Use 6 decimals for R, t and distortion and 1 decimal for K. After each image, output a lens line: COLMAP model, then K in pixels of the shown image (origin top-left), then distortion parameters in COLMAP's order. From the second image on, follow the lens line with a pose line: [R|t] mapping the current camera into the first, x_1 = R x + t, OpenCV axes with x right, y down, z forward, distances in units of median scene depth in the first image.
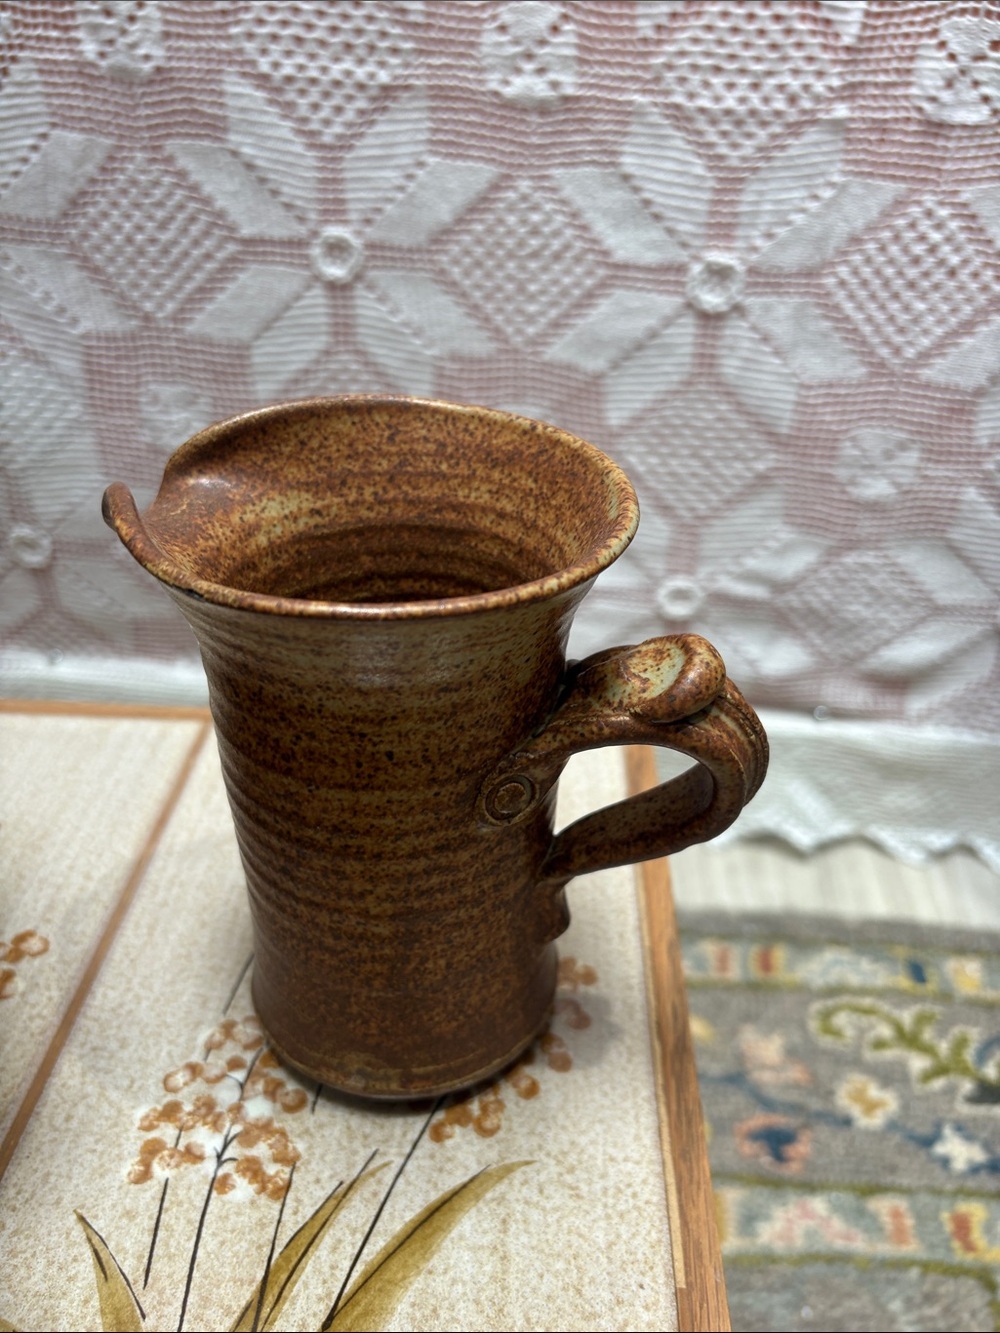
lens RADIAL K [[1072.4, 0, 501.5], [0, 1072.4, 666.0], [0, 0, 1]] dist [0.029210, -0.076142]
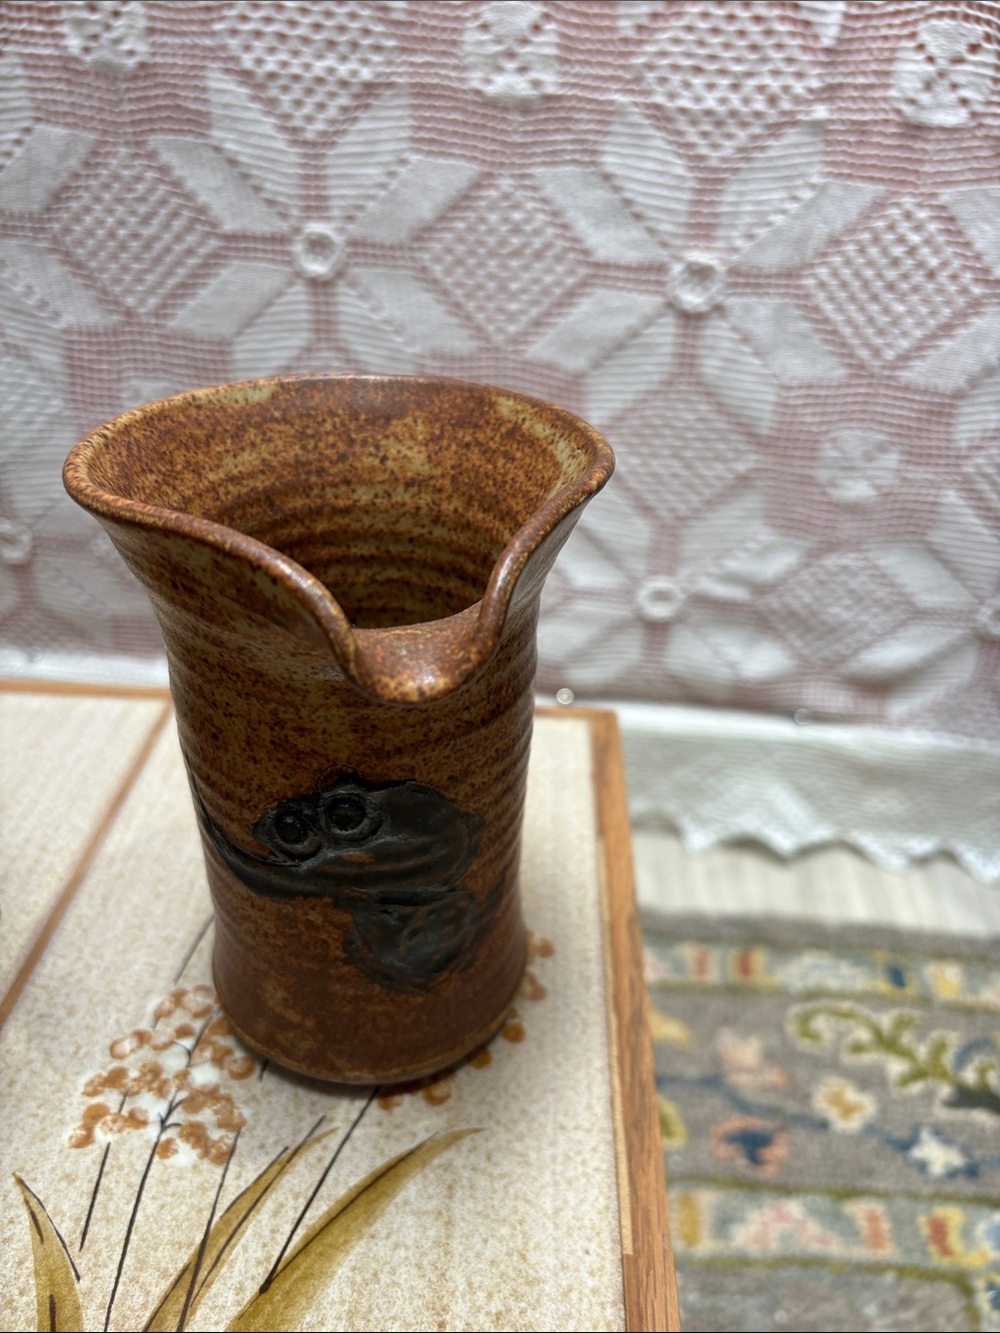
lens RADIAL K [[1072.4, 0, 499.8], [0, 1072.4, 666.9], [0, 0, 1]] dist [0.029210, -0.076142]
pose [[0.999948, 0.008162, 0.006187, 0.013281], [-0.008072, 0.999863, -0.014437, 0.018957], [-0.006304, 0.014386, 0.999877, 0.002950]]
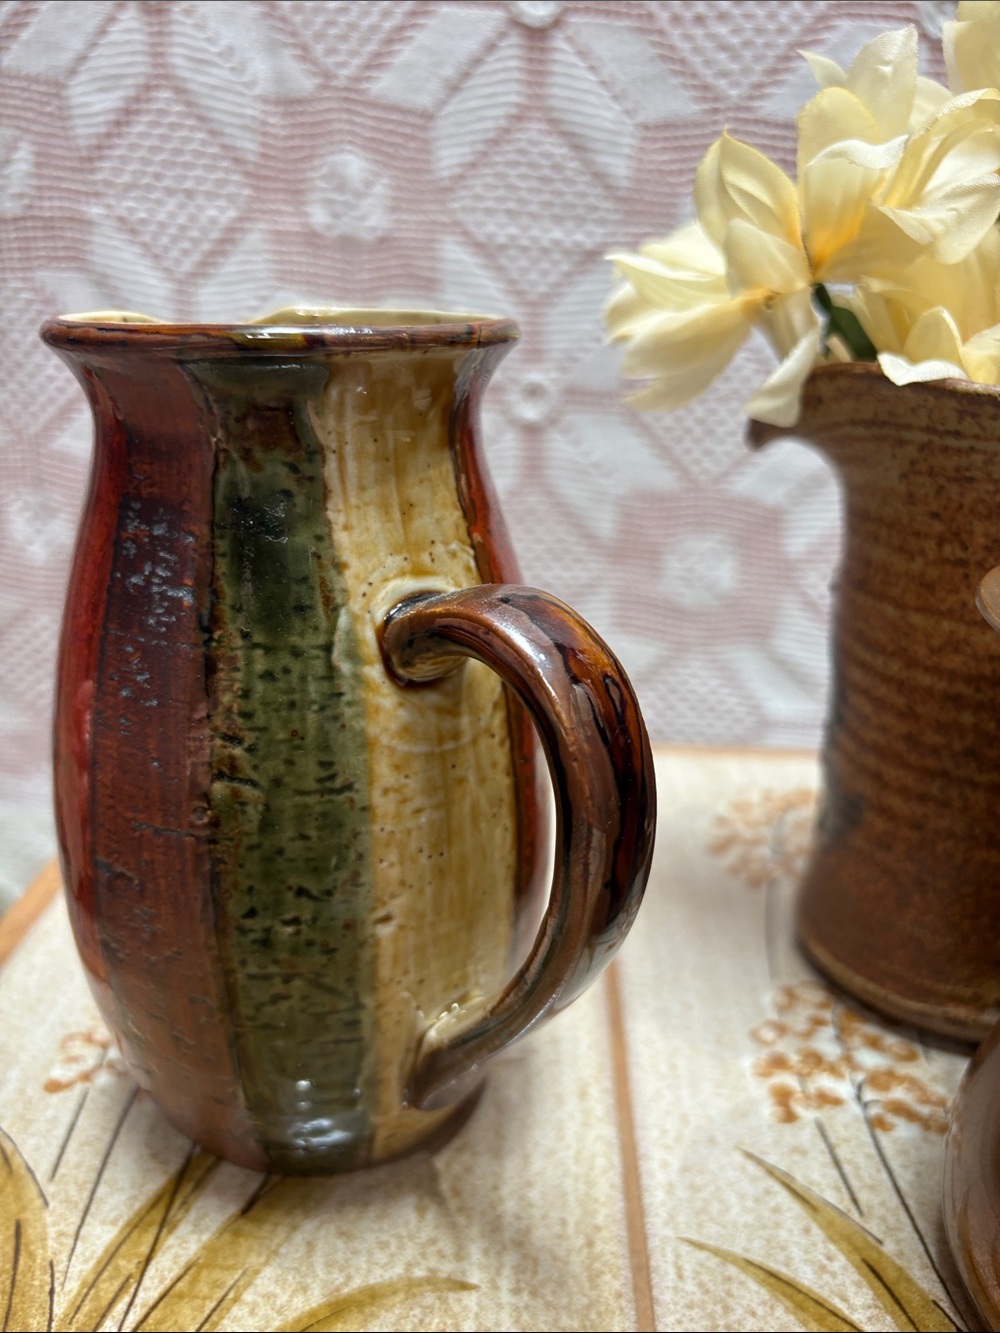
lens RADIAL K [[1072.4, 0, 491.8], [0, 1072.4, 661.3], [0, 0, 1]] dist [0.029210, -0.076142]
pose [[0.999984, -0.005549, -0.001325, -0.210291], [0.005142, 0.977308, -0.211759, 0.104173], [0.002470, 0.211748, 0.977321, 0.009135]]
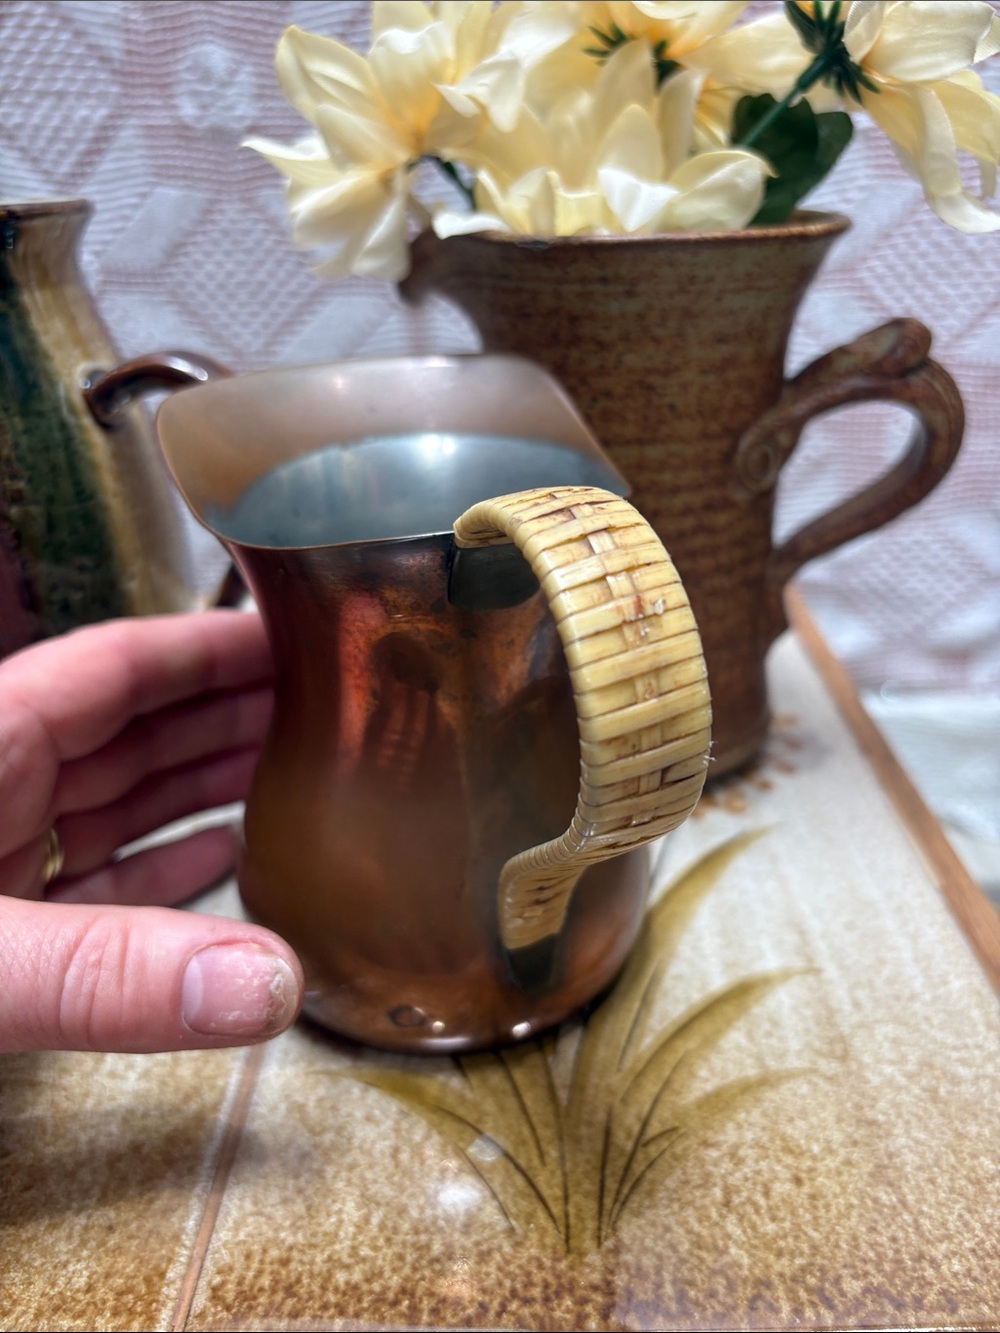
lens RADIAL K [[1072.4, 0, 504.1], [0, 1072.4, 661.9], [0, 0, 1]] dist [0.029210, -0.076142]
pose [[0.997989, -0.063379, 0.000898, -0.093177], [0.063046, 0.991079, -0.117423, 0.148780], [0.006552, 0.117243, 0.993082, -0.054327]]
